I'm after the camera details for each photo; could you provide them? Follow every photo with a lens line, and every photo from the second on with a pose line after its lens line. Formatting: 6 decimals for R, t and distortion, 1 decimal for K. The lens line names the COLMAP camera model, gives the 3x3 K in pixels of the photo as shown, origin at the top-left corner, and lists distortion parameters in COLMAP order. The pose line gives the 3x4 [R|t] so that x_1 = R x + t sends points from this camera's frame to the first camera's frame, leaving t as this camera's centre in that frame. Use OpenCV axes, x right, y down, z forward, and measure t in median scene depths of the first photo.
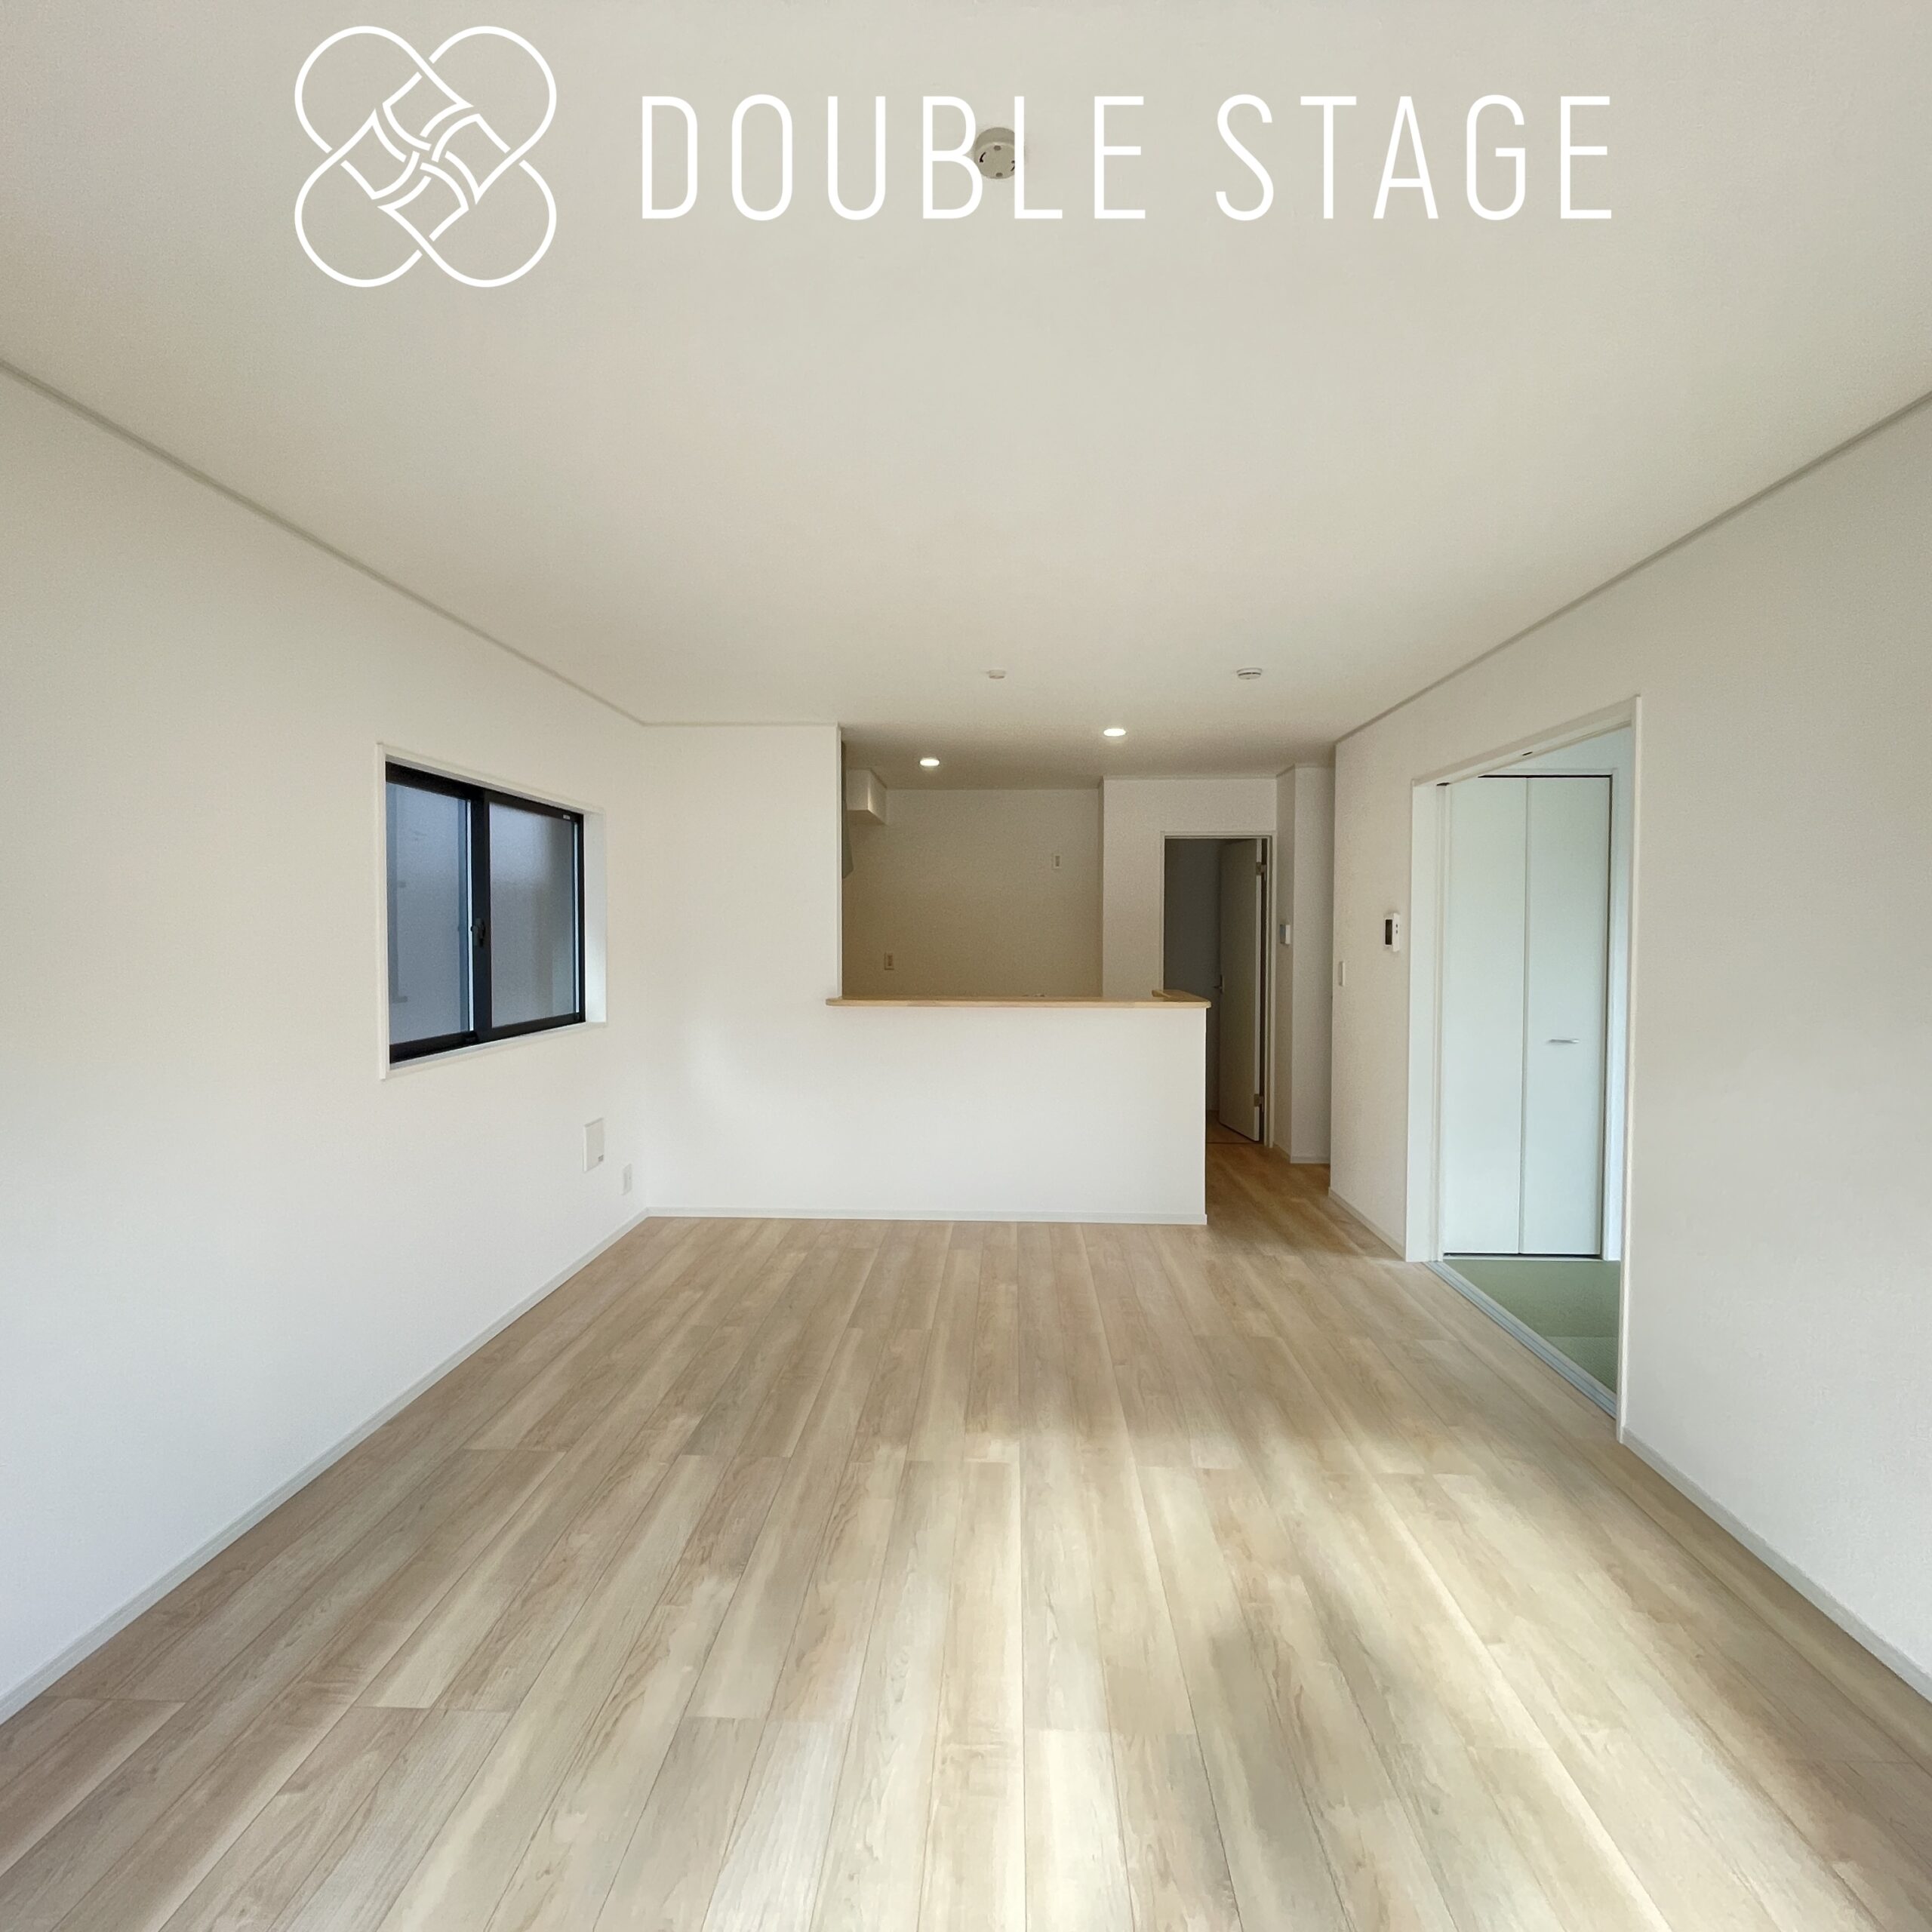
lens RADIAL K [[1040.3, 0, 957.7], [0, 1040.3, 961.6], [0, 0, 1]] dist [-0.005250, 0.003447]
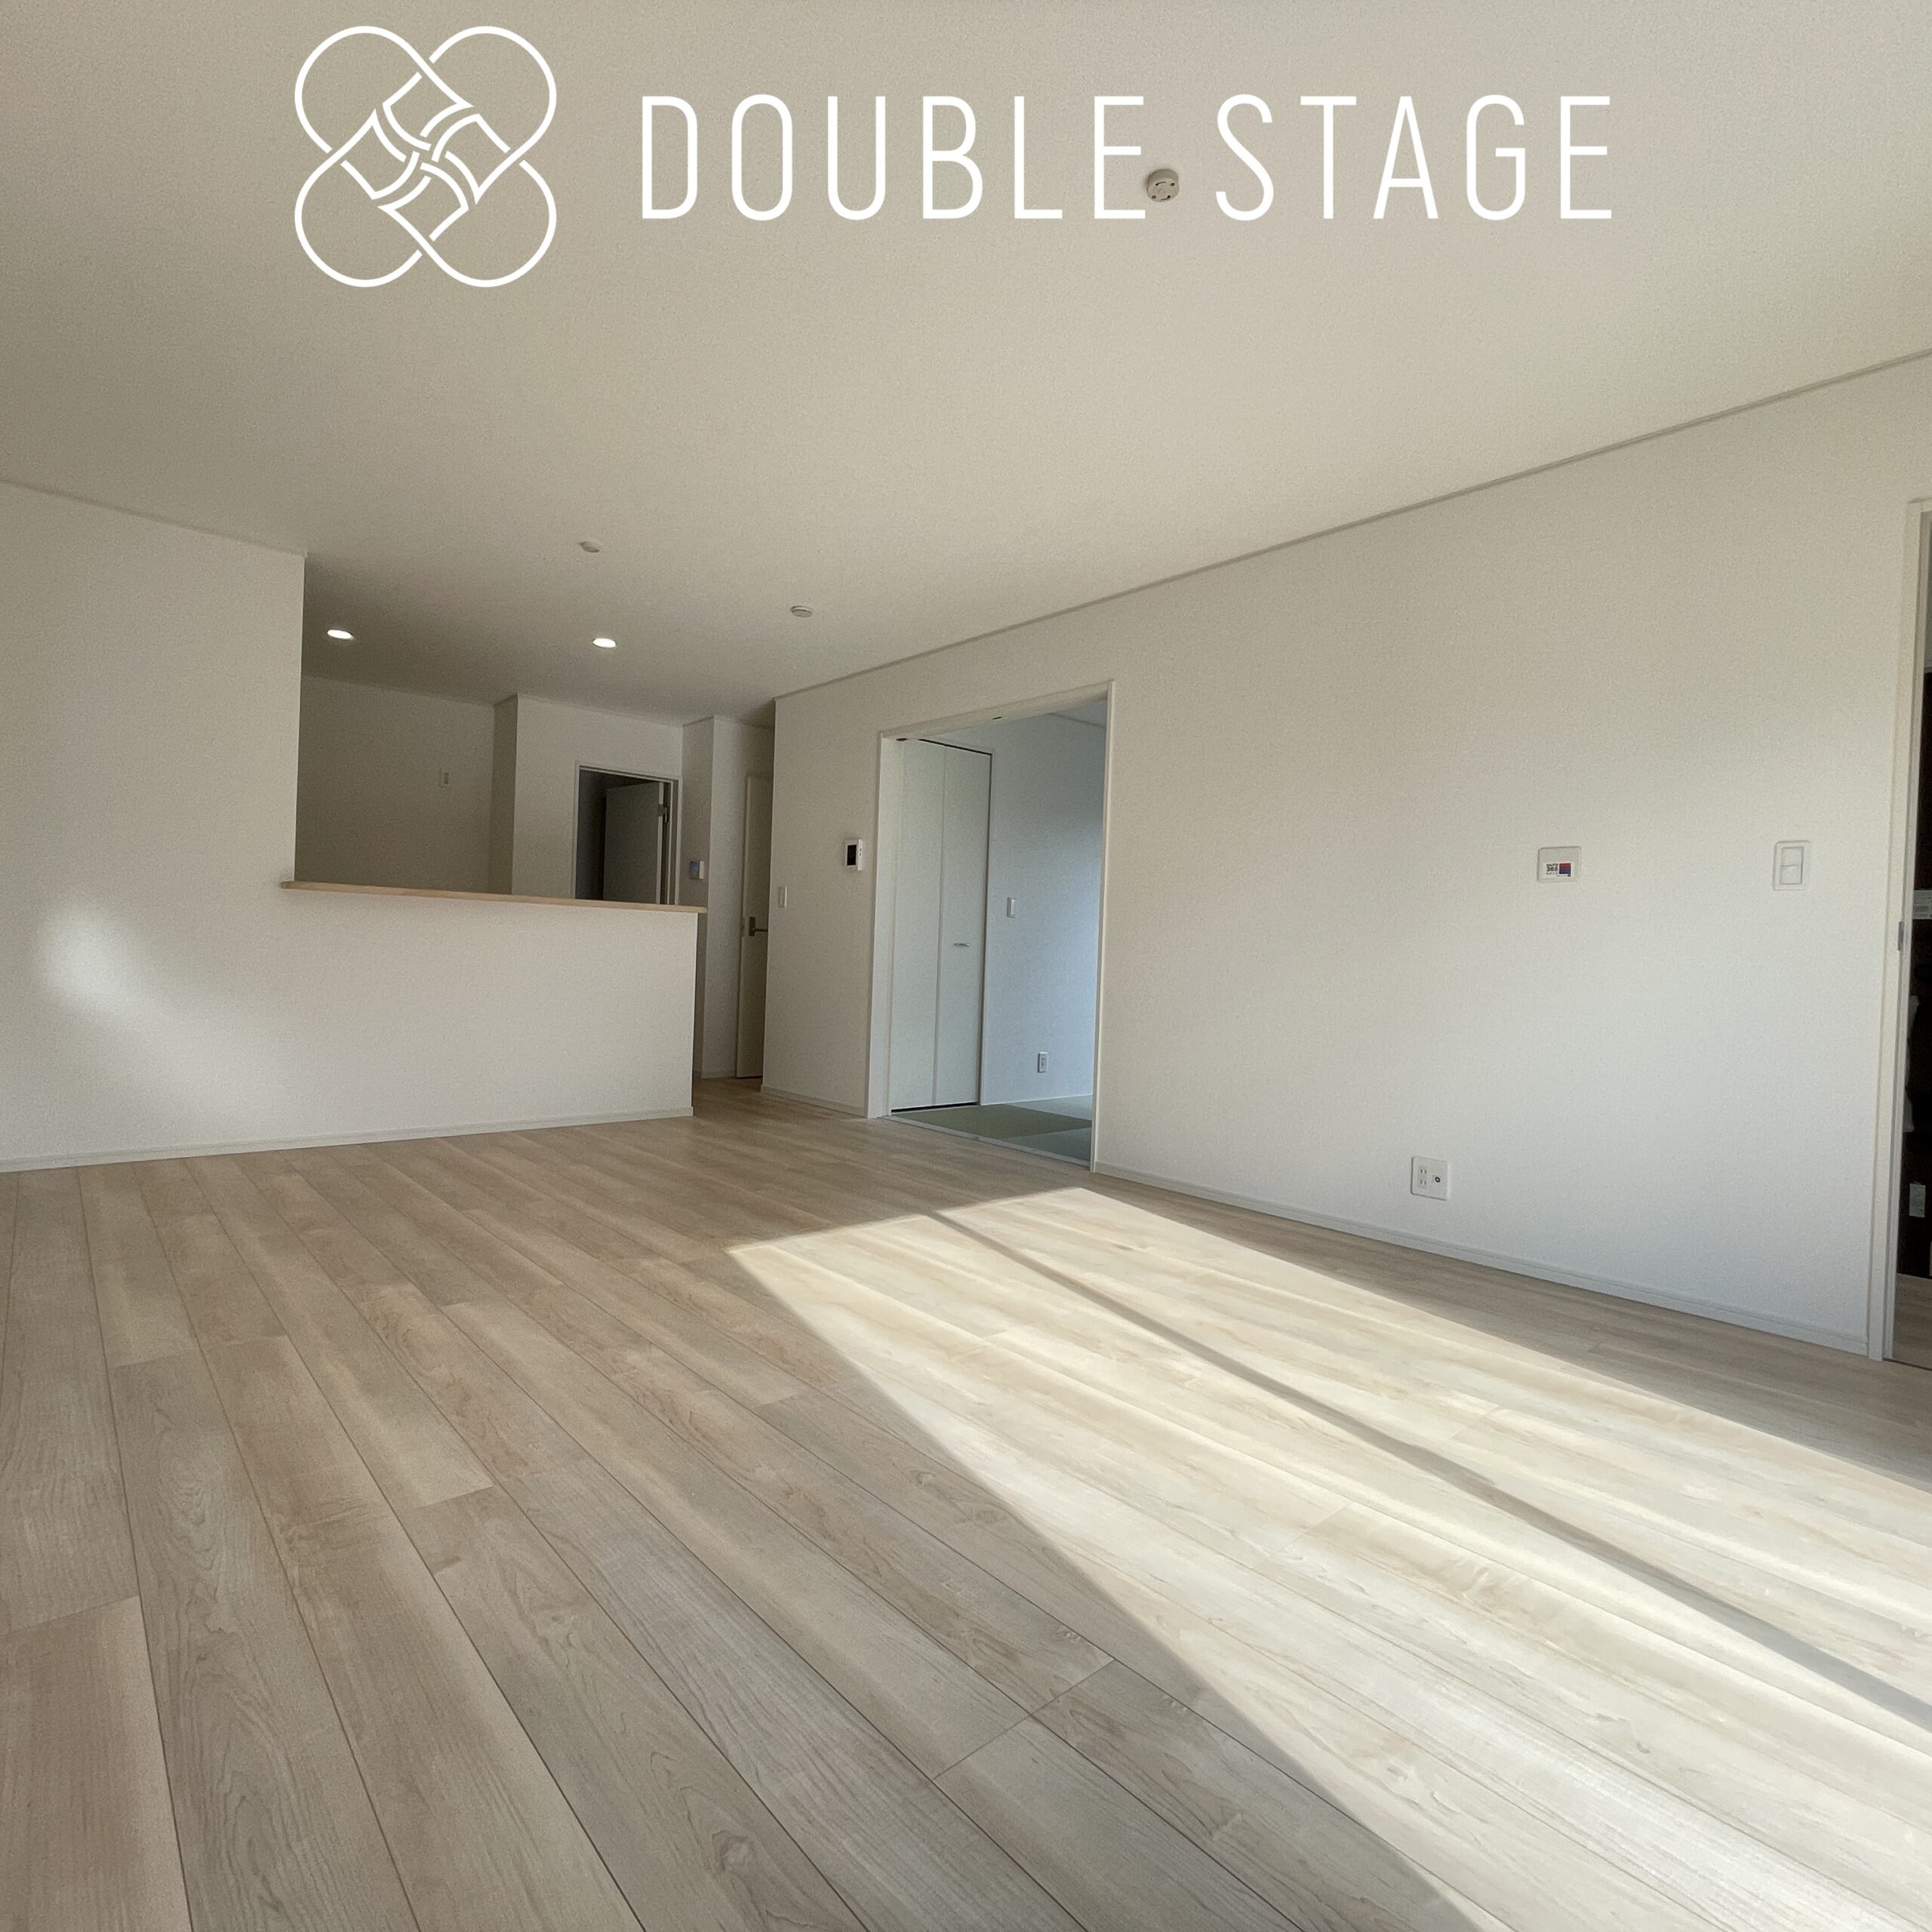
lens RADIAL K [[1040.3, 0, 962.4], [0, 1040.3, 966.6], [0, 0, 1]] dist [-0.005250, 0.003447]
pose [[0.713544, 0.018179, 0.700374, -0.569924], [-0.017529, 0.999814, -0.008092, 0.181247], [-0.700391, -0.006503, 0.713730, 0.054900]]
